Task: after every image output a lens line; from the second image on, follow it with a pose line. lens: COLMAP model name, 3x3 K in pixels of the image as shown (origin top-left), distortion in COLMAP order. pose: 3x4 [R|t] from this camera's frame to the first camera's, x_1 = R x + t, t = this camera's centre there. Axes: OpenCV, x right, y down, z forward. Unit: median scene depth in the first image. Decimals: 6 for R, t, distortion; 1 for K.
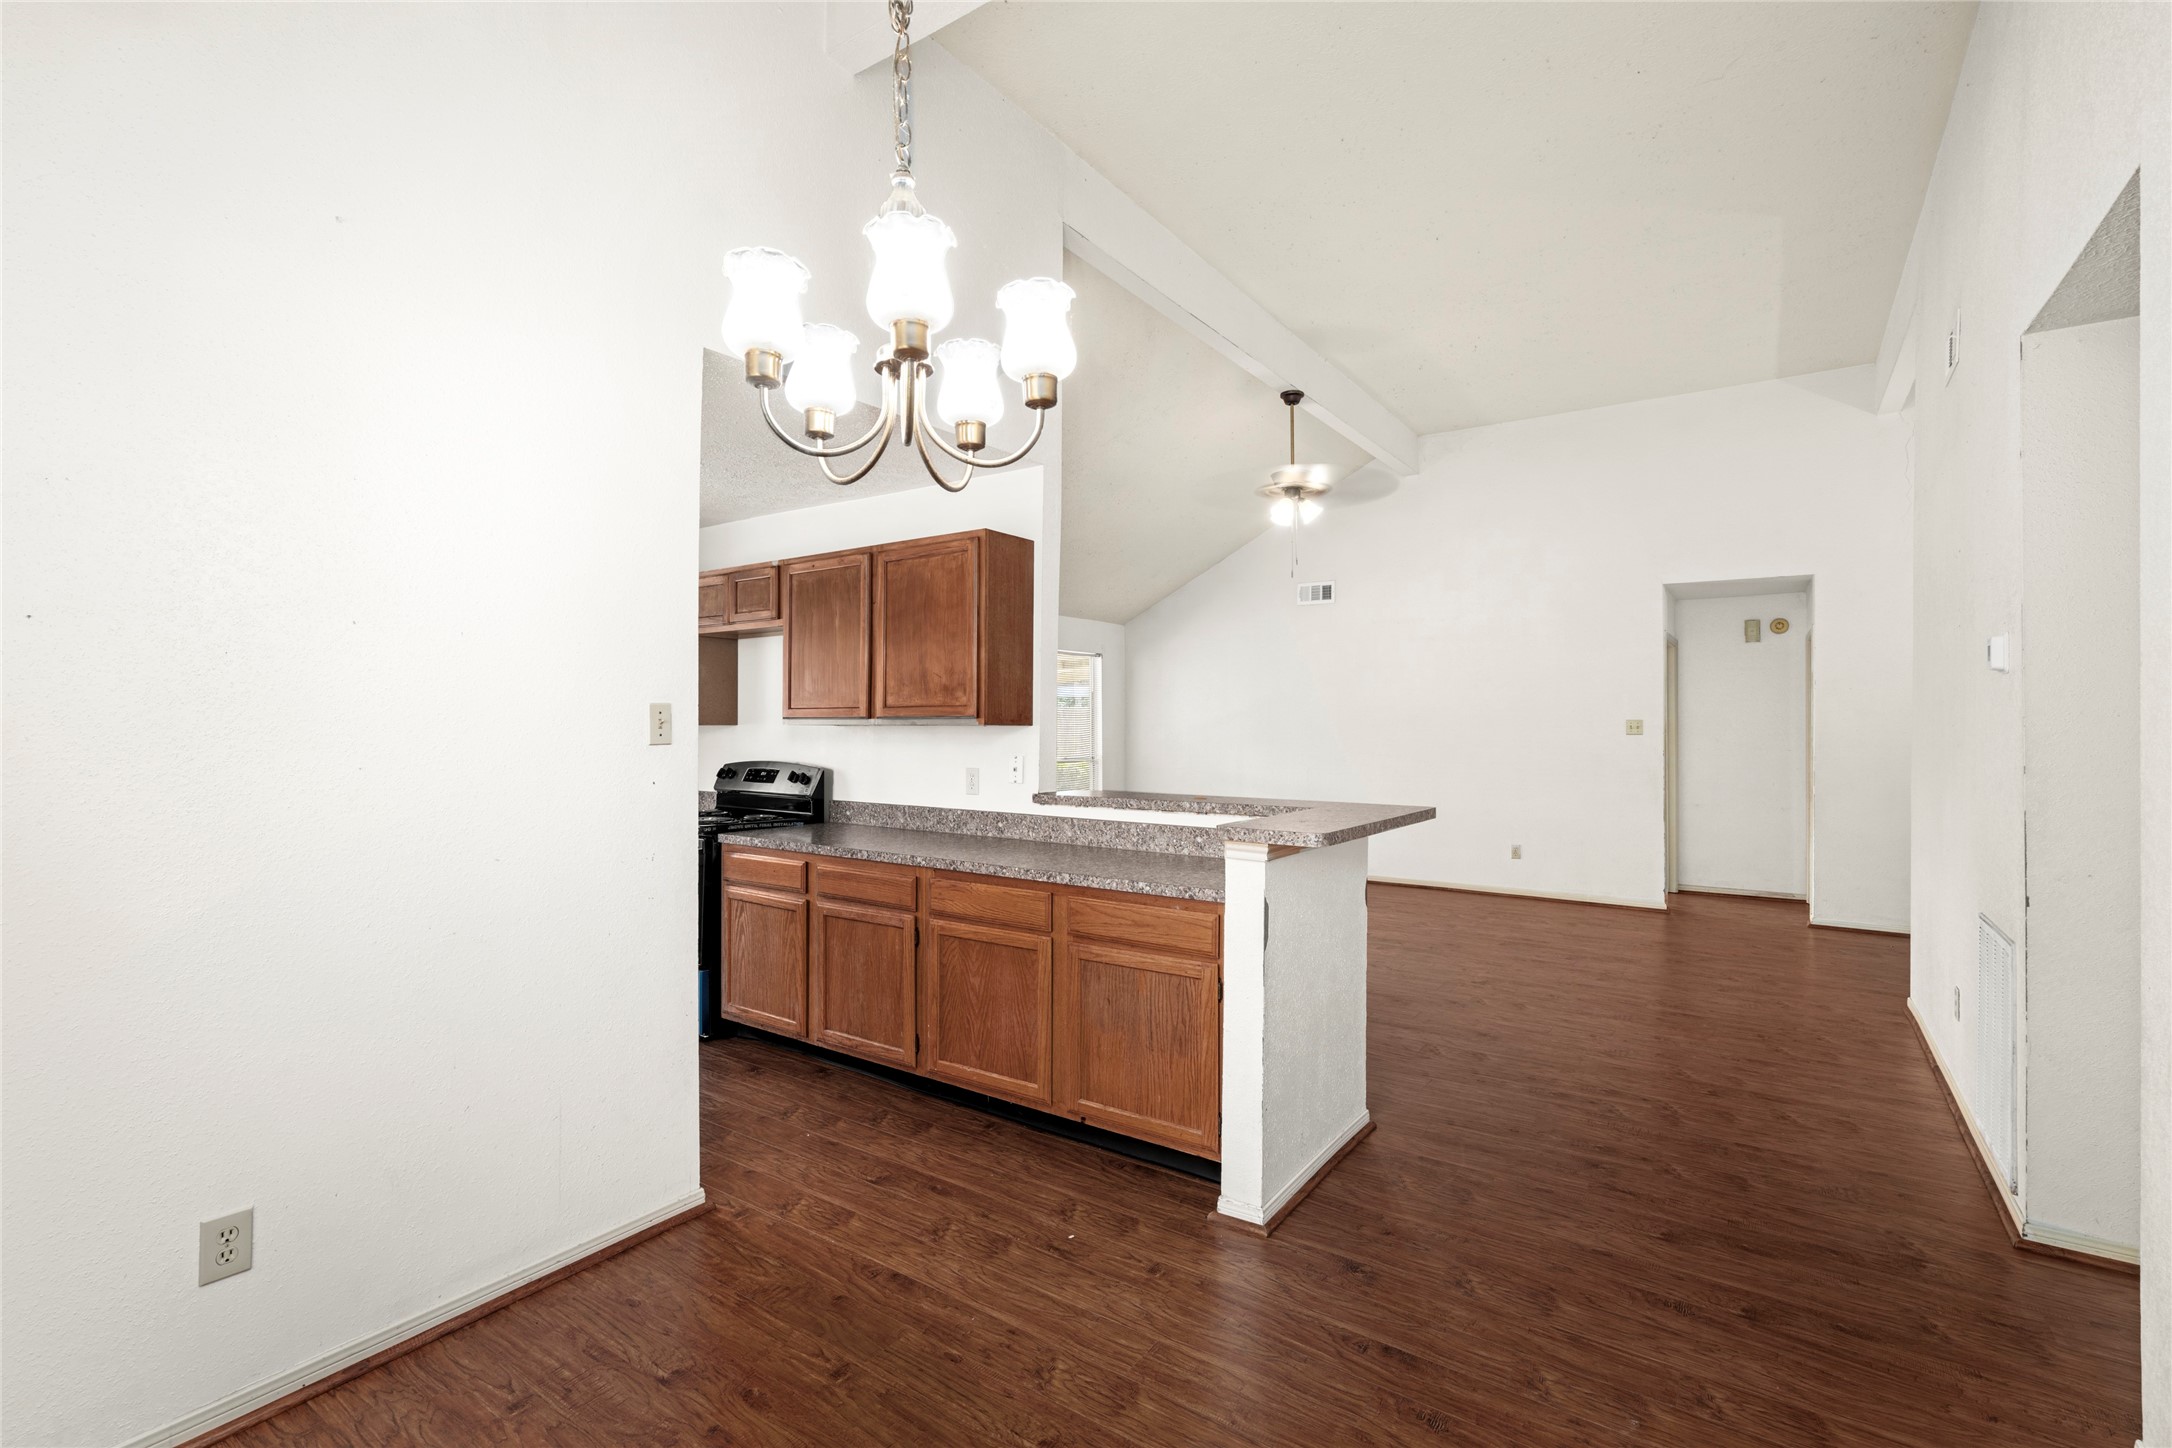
lens RADIAL K [[982.7, 0, 1080.9], [0, 982.7, 722.7], [0, 0, 1]] dist [0.000759, 0.000617]
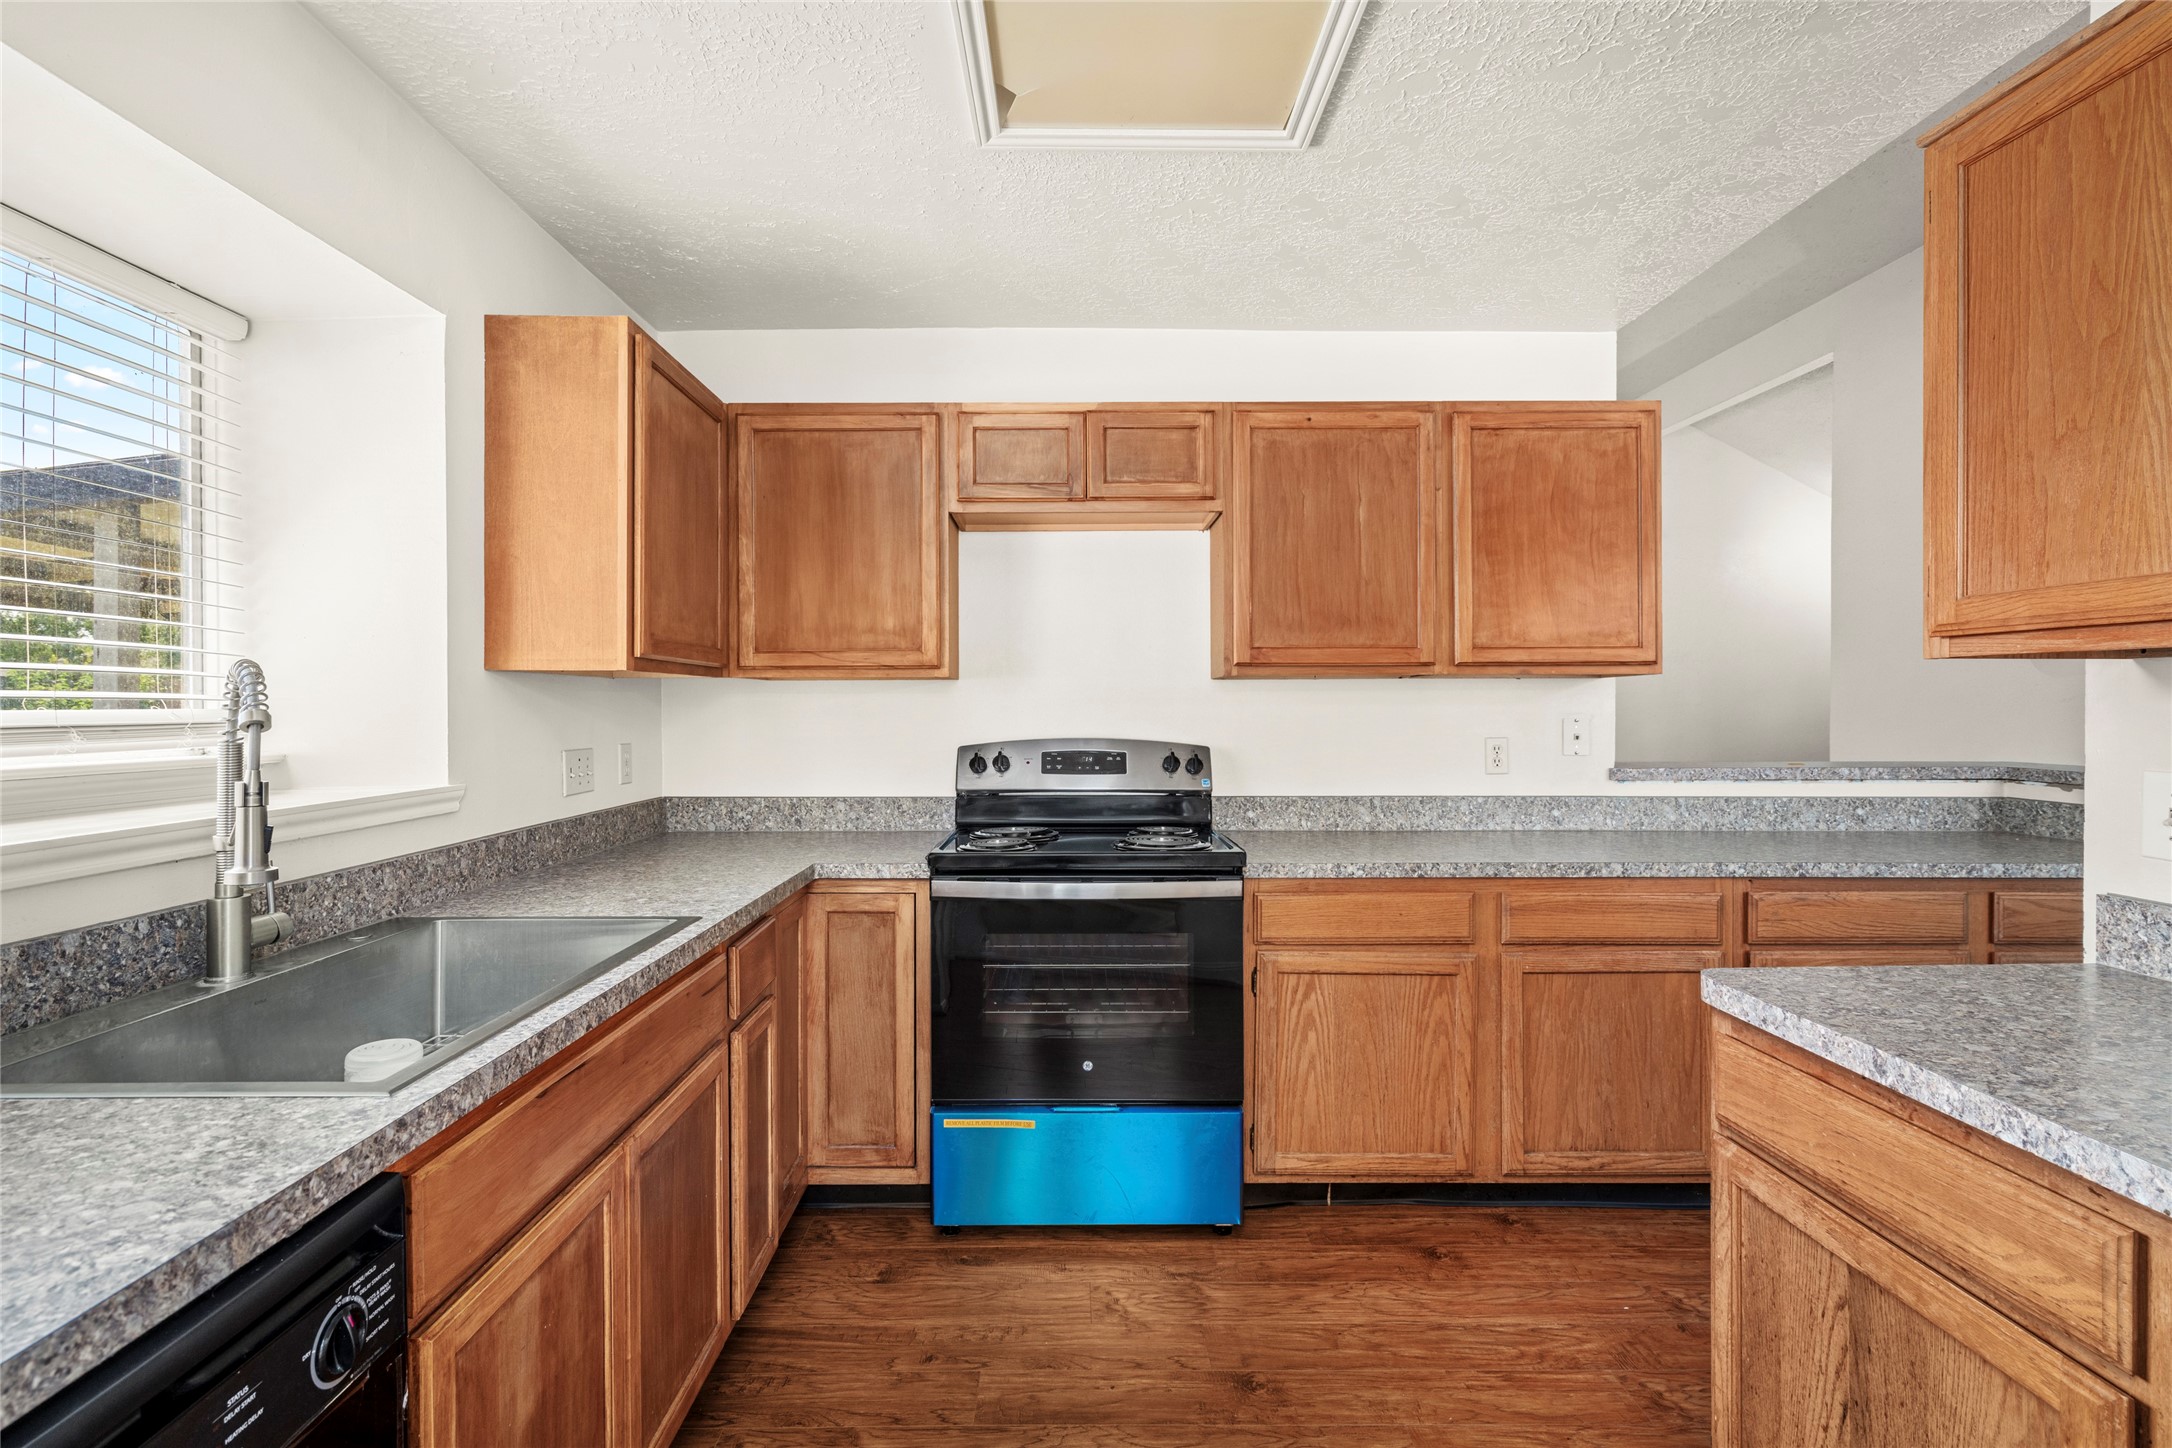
lens RADIAL K [[997.9, 0, 1074.0], [0, 997.9, 712.5], [0, 0, 1]] dist [-0.001400, 0.000936]
pose [[0.813222, -0.008088, 0.581898, -0.832952], [0.002319, 0.999941, 0.010658, 0.020678], [-0.581950, -0.007318, 0.813192, 0.624503]]
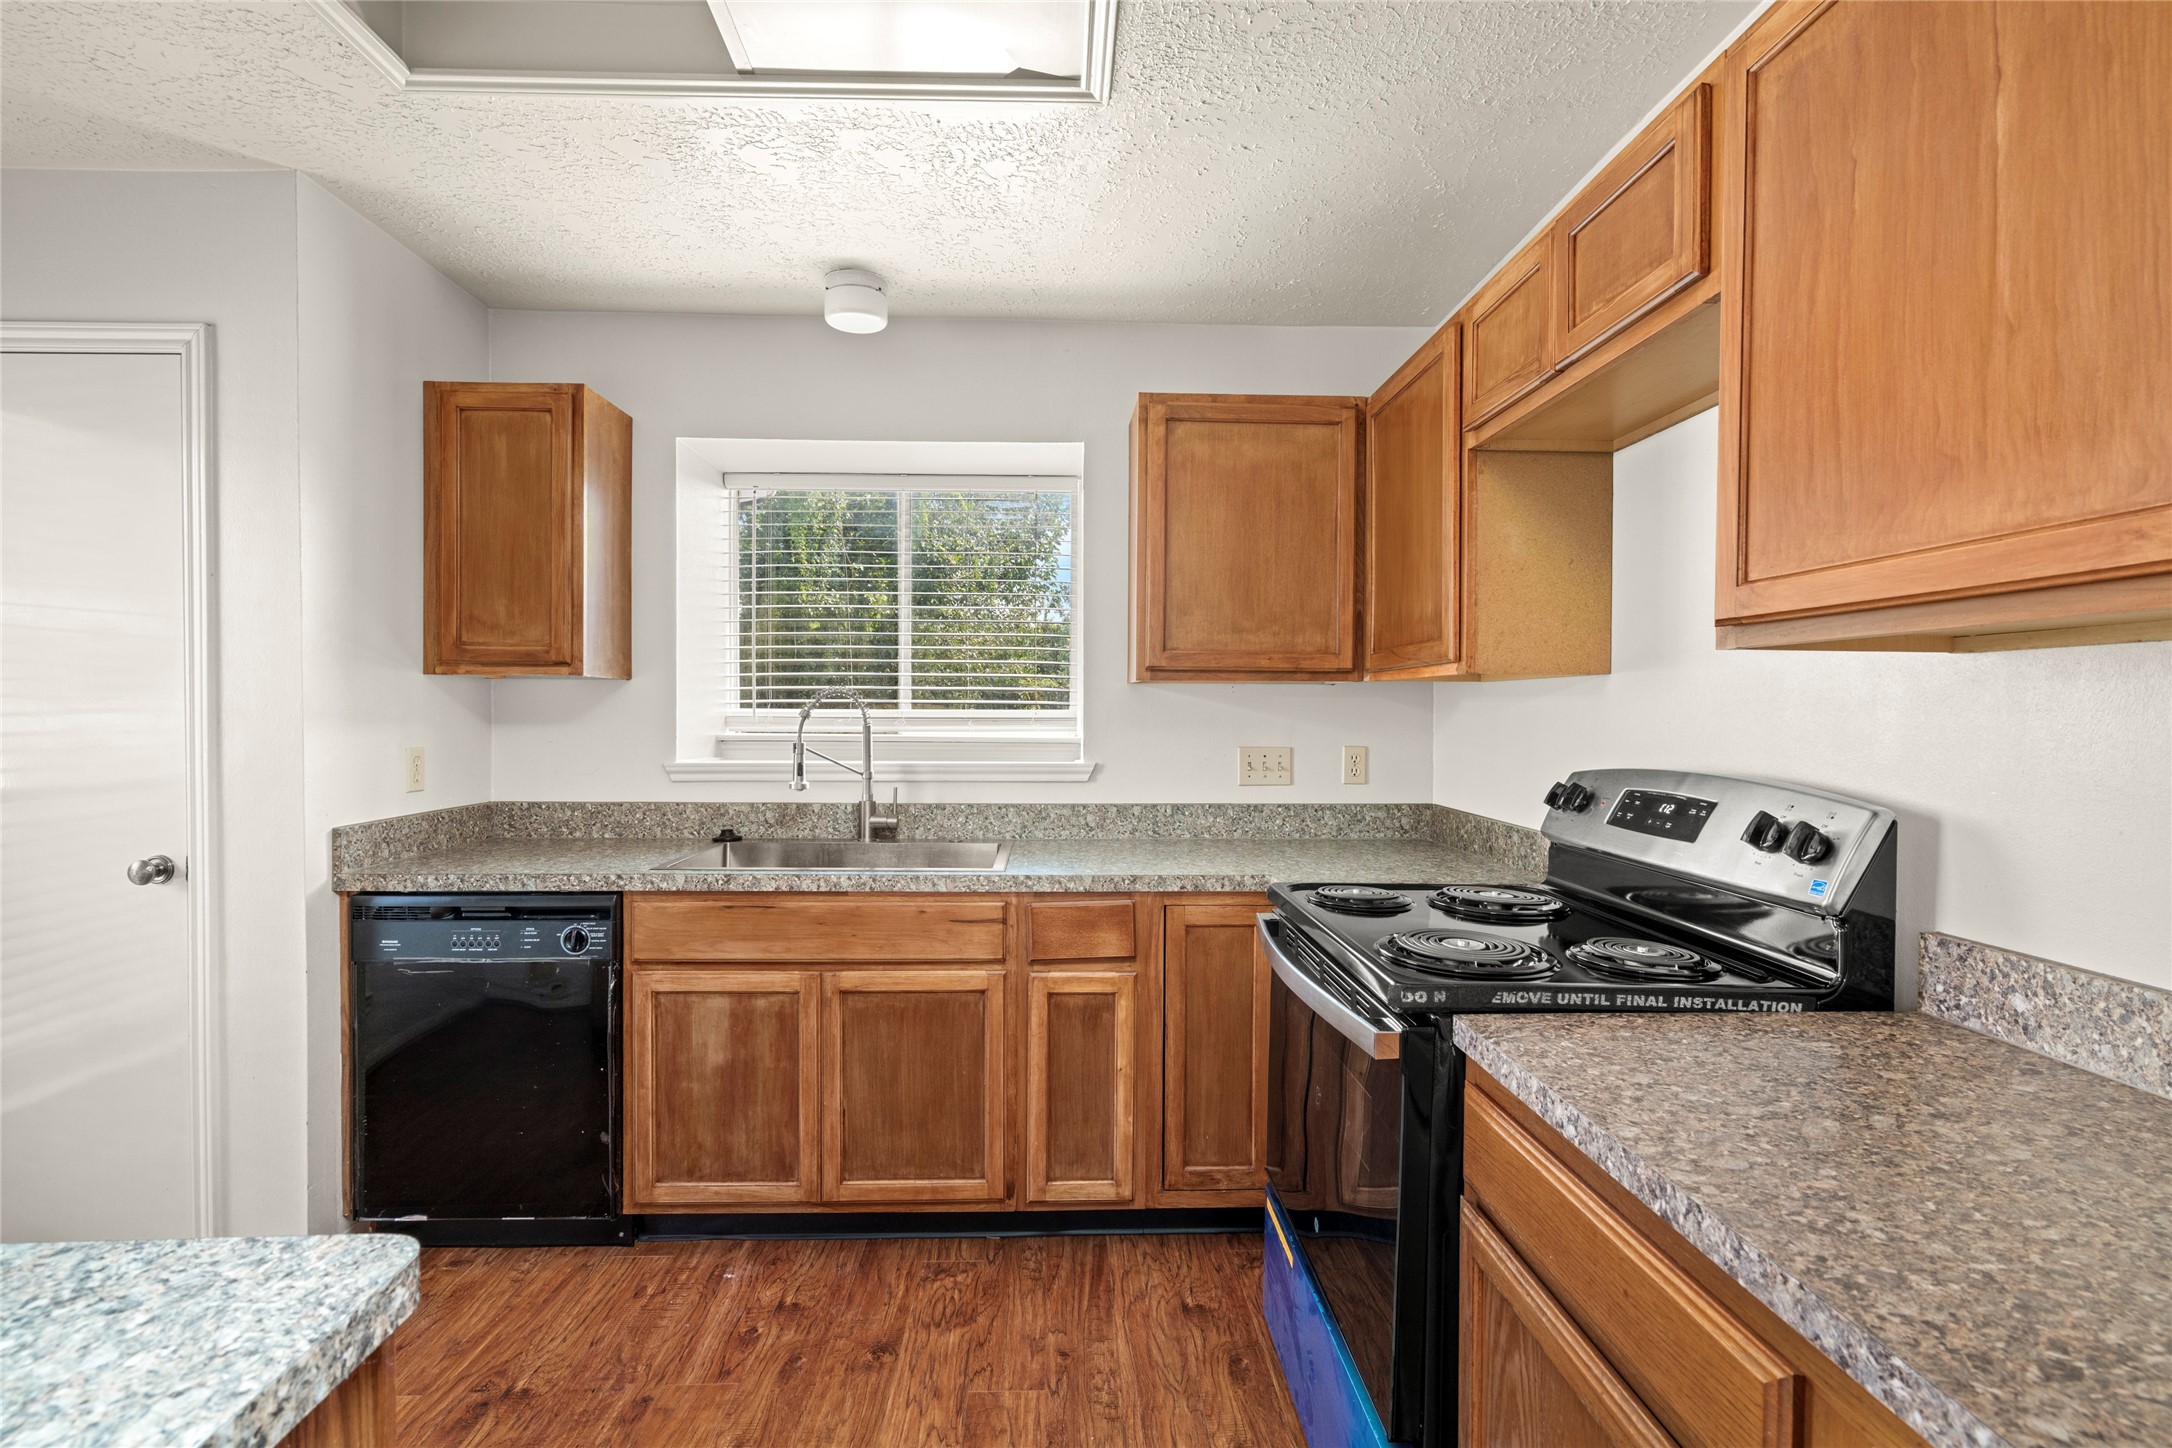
lens RADIAL K [[982.7, 0, 1080.9], [0, 982.7, 722.7], [0, 0, 1]] dist [0.000759, 0.000617]
pose [[0.601238, 0.011929, -0.798981, -0.213326], [-0.001315, 0.999902, 0.013940, 0.021868], [0.799069, -0.007331, 0.601195, 0.777619]]
